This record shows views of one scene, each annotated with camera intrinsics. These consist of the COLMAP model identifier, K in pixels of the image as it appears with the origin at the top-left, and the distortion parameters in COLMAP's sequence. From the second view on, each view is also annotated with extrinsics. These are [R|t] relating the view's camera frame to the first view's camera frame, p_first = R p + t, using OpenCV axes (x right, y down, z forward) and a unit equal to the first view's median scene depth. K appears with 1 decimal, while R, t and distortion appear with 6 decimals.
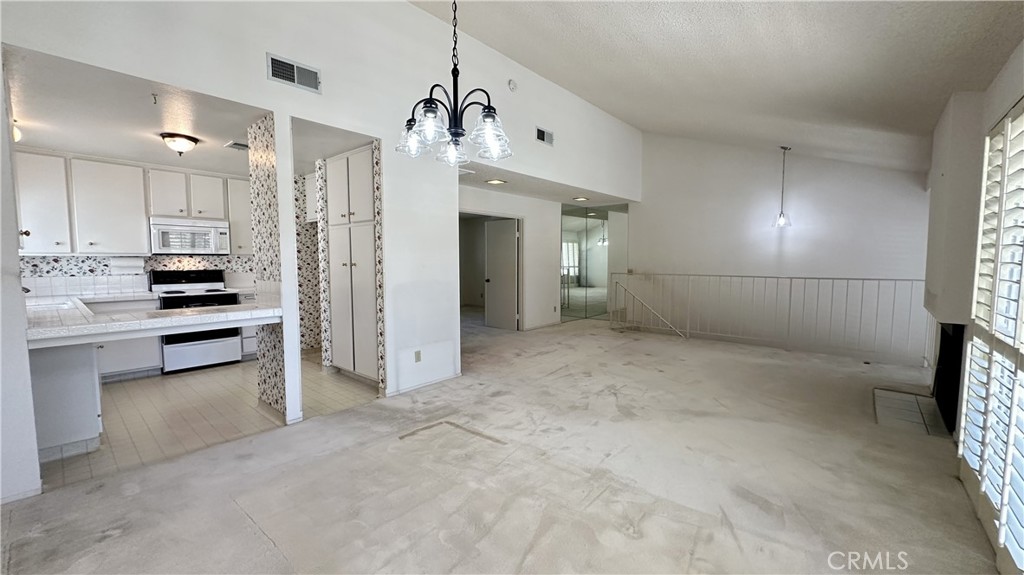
lens RADIAL K [[397.6, 0, 504.5], [0, 397.6, 290.7], [0, 0, 1]] dist [-0.000702, -0.000173]
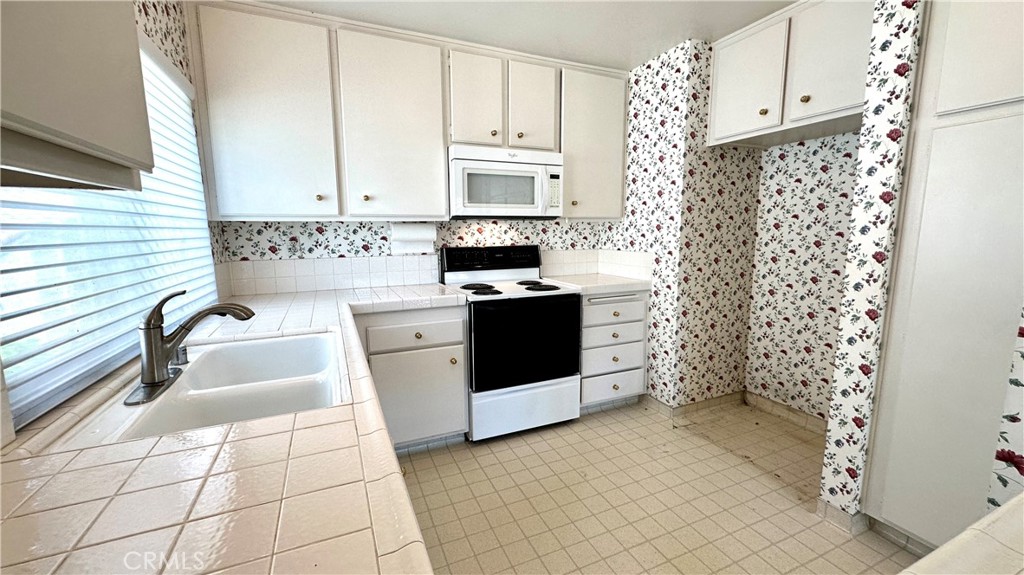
lens RADIAL K [[397.6, 0, 514.8], [0, 397.6, 285.3], [0, 0, 1]] dist [-0.000702, -0.000173]
pose [[0.911205, 0.049965, -0.408912, -0.560996], [-0.024279, 0.997405, 0.067772, -0.037320], [0.411238, -0.051826, 0.910054, 0.521035]]
